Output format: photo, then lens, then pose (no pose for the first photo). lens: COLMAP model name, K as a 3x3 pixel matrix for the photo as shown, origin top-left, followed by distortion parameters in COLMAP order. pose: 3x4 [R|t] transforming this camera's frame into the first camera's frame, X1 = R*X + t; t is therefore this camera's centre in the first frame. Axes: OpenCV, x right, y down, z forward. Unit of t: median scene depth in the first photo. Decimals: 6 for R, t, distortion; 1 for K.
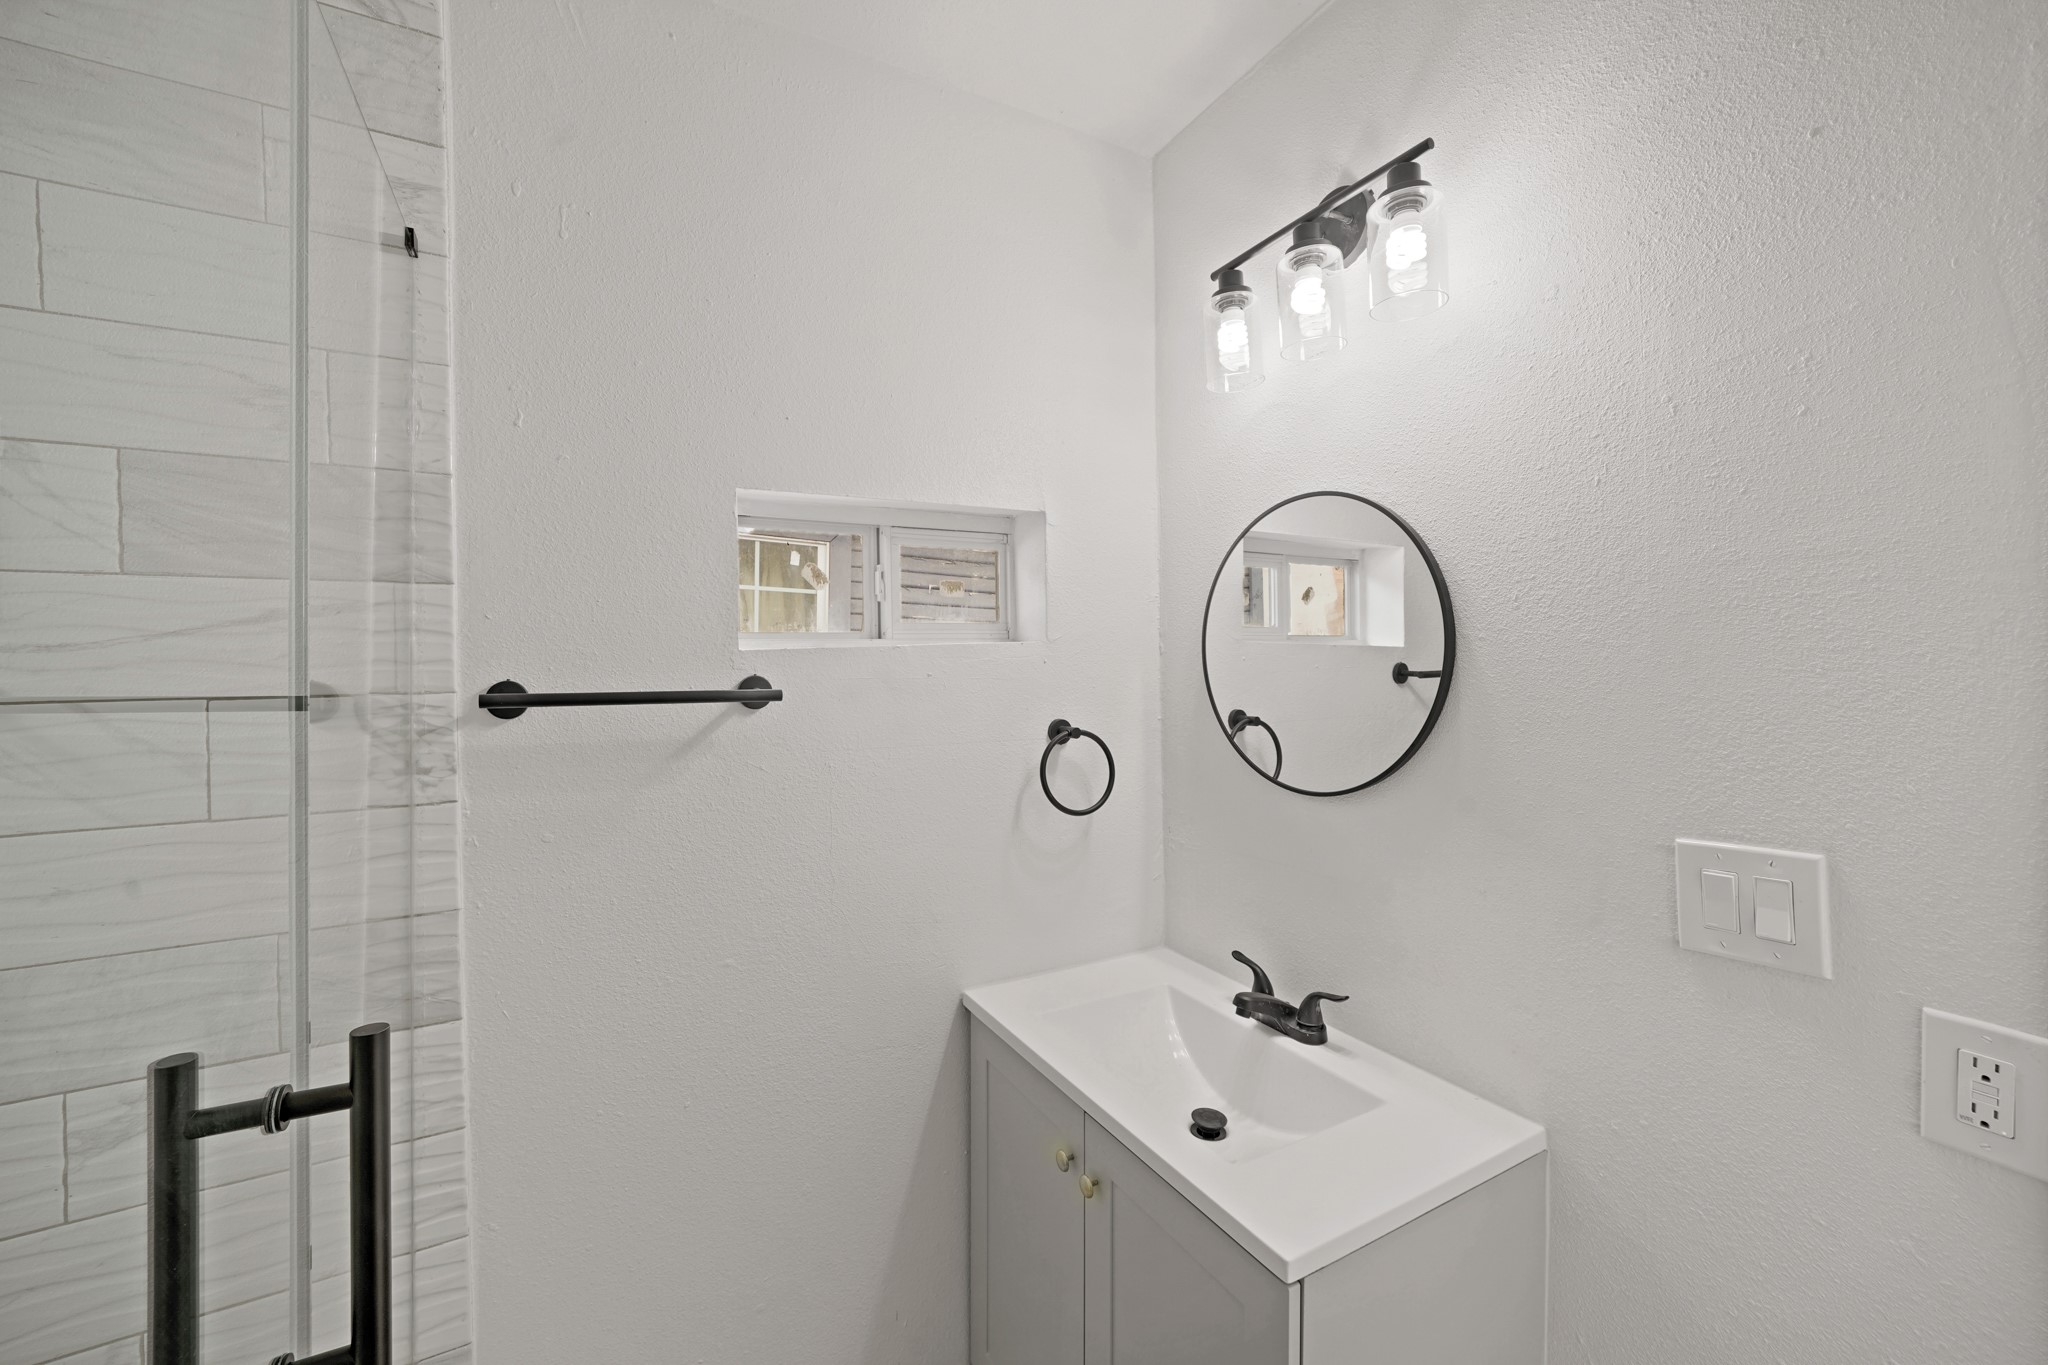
lens RADIAL K [[792.8, 0, 1024.0], [0, 792.8, 682.5], [0, 0, 1]] dist [-0.017050, 0.000269]
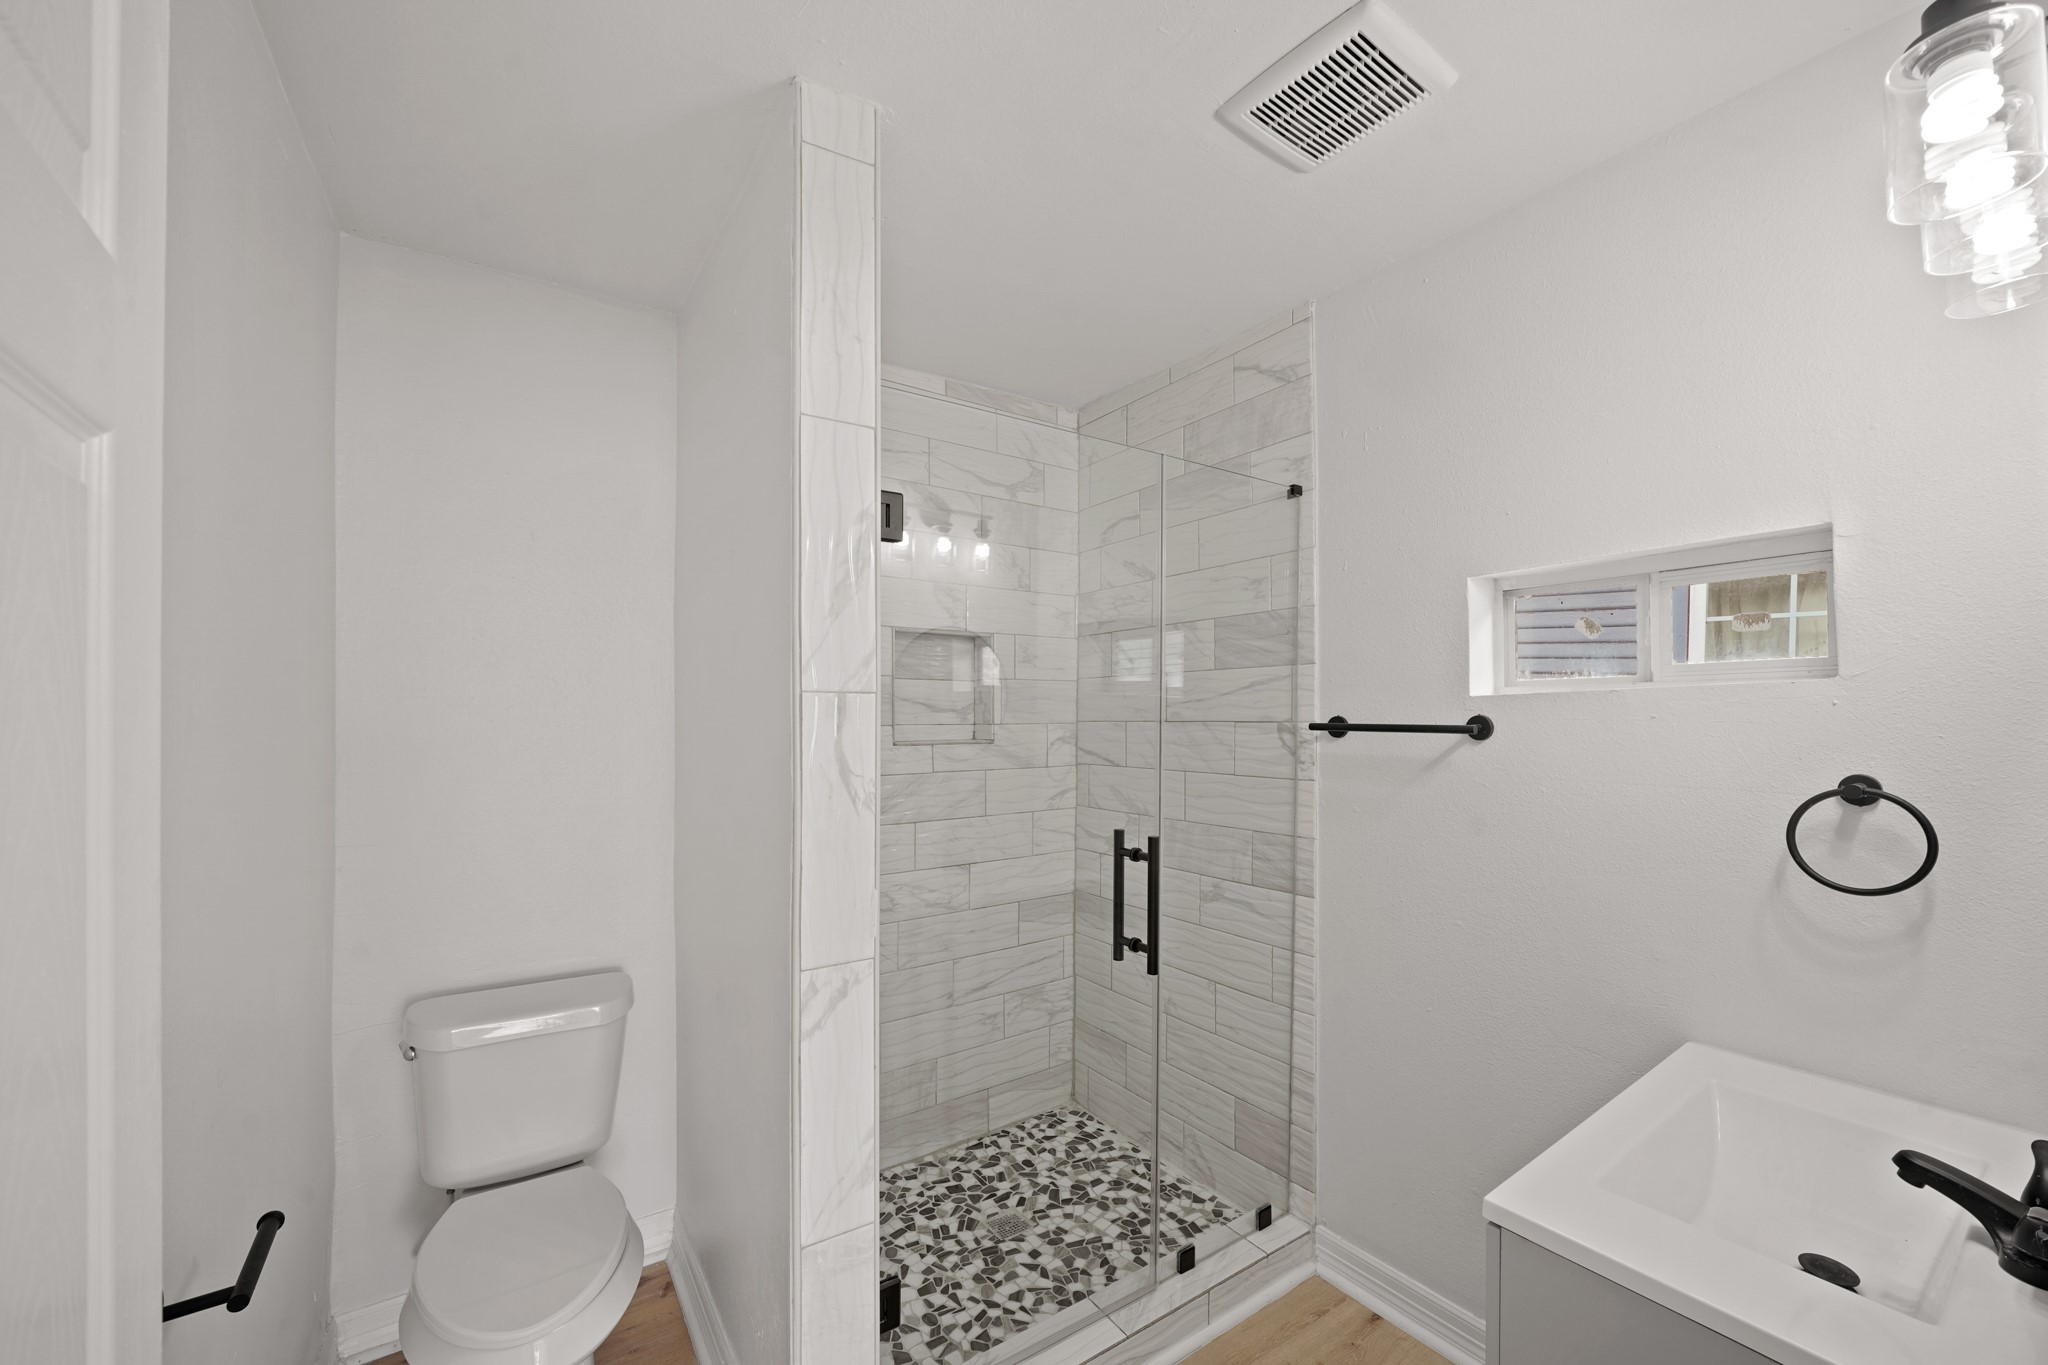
lens RADIAL K [[784.3, 0, 1010.9], [0, 784.3, 702.5], [0, 0, 1]] dist [-0.015611, 0.000208]
pose [[0.099973, 0.000684, -0.994990, 1.055884], [-0.013674, 0.999906, -0.000686, -0.021869], [0.994896, 0.013674, 0.099973, 0.097510]]
